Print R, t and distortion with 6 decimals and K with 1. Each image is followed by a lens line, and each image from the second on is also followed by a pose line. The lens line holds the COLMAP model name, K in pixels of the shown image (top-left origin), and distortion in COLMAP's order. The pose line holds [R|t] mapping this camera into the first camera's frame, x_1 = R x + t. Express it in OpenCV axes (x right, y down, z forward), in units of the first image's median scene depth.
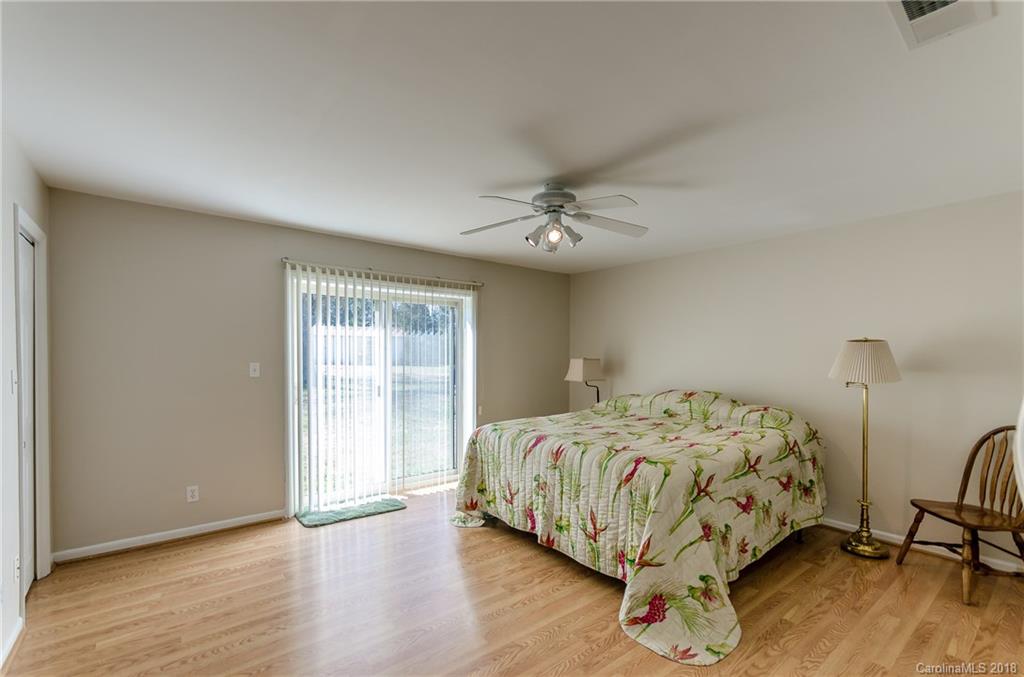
lens RADIAL K [[454.9, 0, 514.4], [0, 454.9, 364.1], [0, 0, 1]] dist [-0.002172, 0.000741]
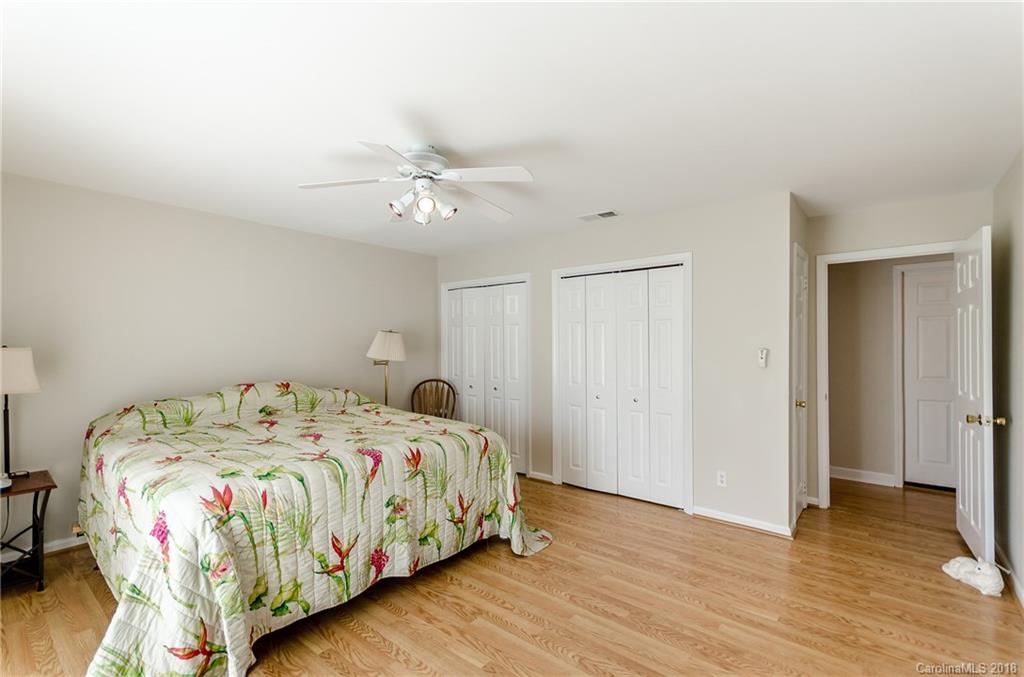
lens RADIAL K [[454.9, 0, 514.7], [0, 454.9, 341.6], [0, 0, 1]] dist [-0.002172, 0.000741]
pose [[-0.215254, 0.007273, 0.976531, -0.793632], [0.009513, 0.999940, -0.005351, -0.015323], [-0.976512, 0.008138, -0.215311, 1.012320]]
